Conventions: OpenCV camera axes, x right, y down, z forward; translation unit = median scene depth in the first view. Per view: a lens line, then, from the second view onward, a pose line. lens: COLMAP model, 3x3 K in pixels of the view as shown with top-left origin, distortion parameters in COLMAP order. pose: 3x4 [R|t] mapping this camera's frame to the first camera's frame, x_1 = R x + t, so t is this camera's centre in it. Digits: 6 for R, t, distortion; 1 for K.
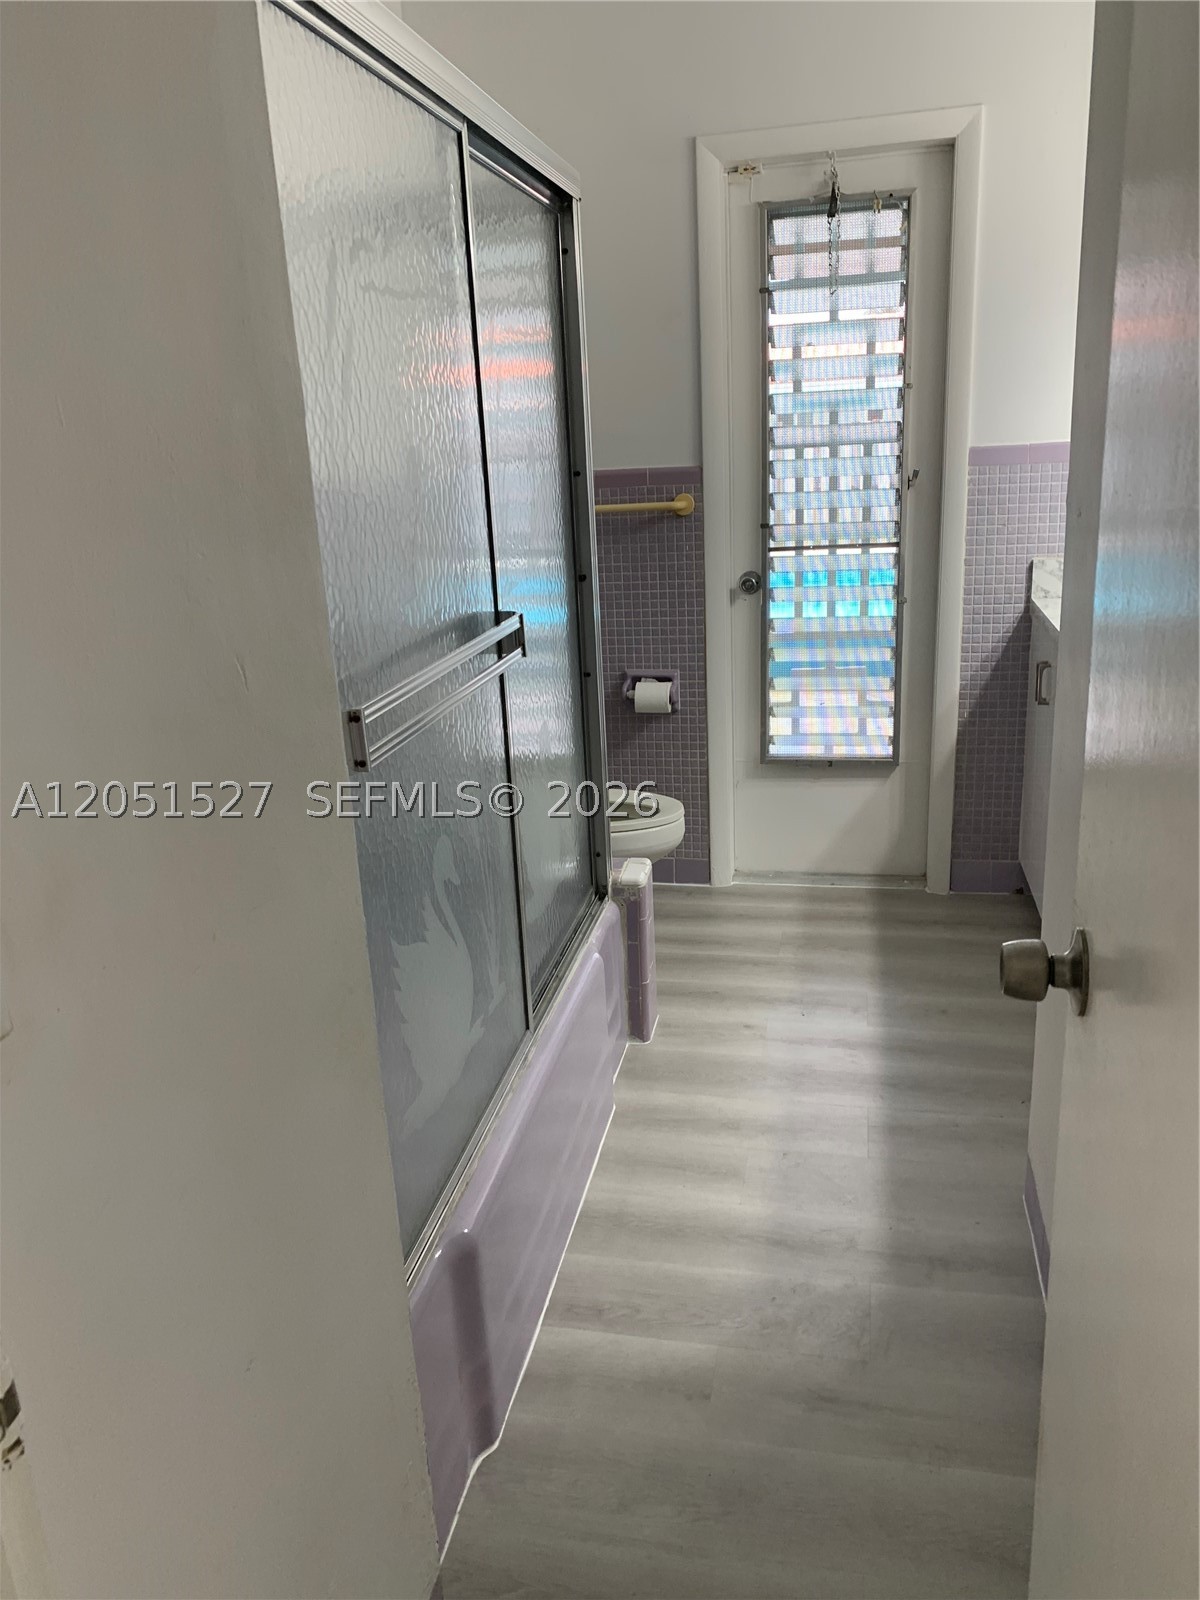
lens RADIAL K [[1231.3, 0, 605.9], [0, 1231.3, 797.6], [0, 0, 1]] dist [0.057764, -0.076055]
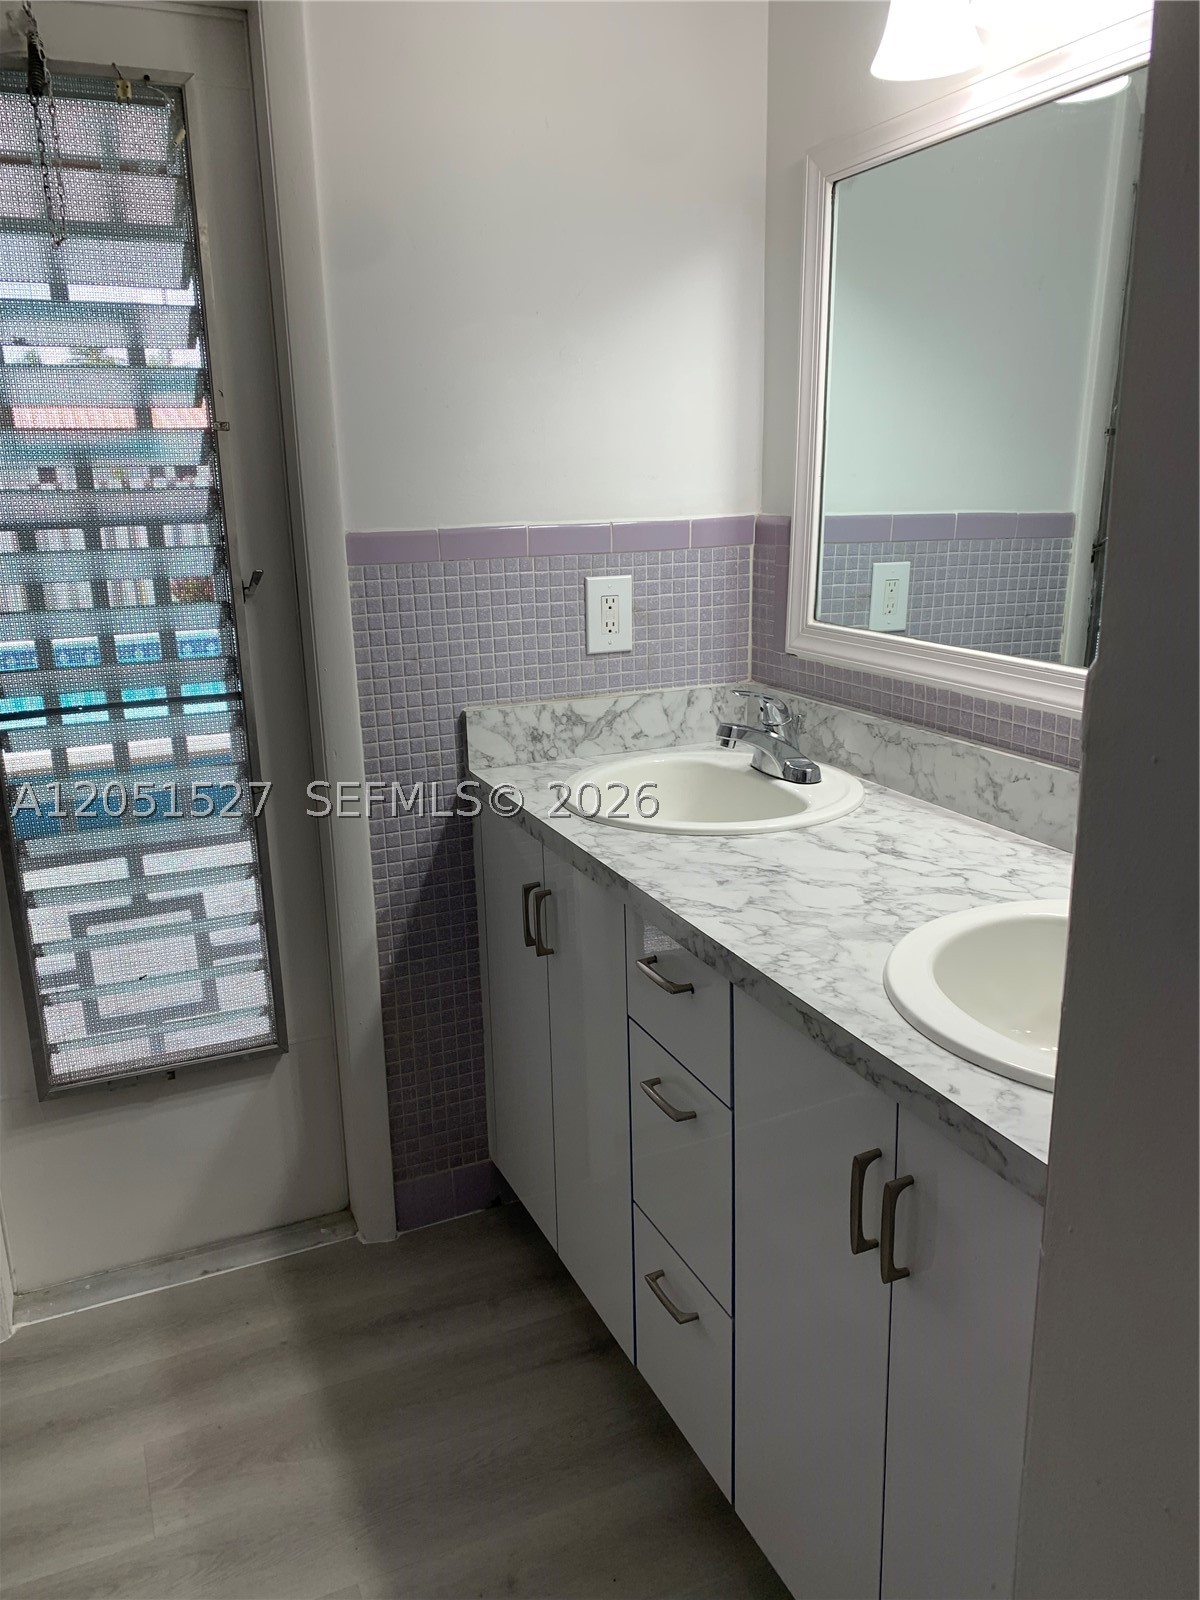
lens RADIAL K [[1231.3, 0, 602.8], [0, 1231.3, 828.4], [0, 0, 1]] dist [0.057764, -0.076055]
pose [[0.815334, -0.134246, 0.563213, 0.038102], [0.151896, 0.988272, 0.015670, -0.126411], [-0.558711, 0.072773, 0.826163, 0.427478]]
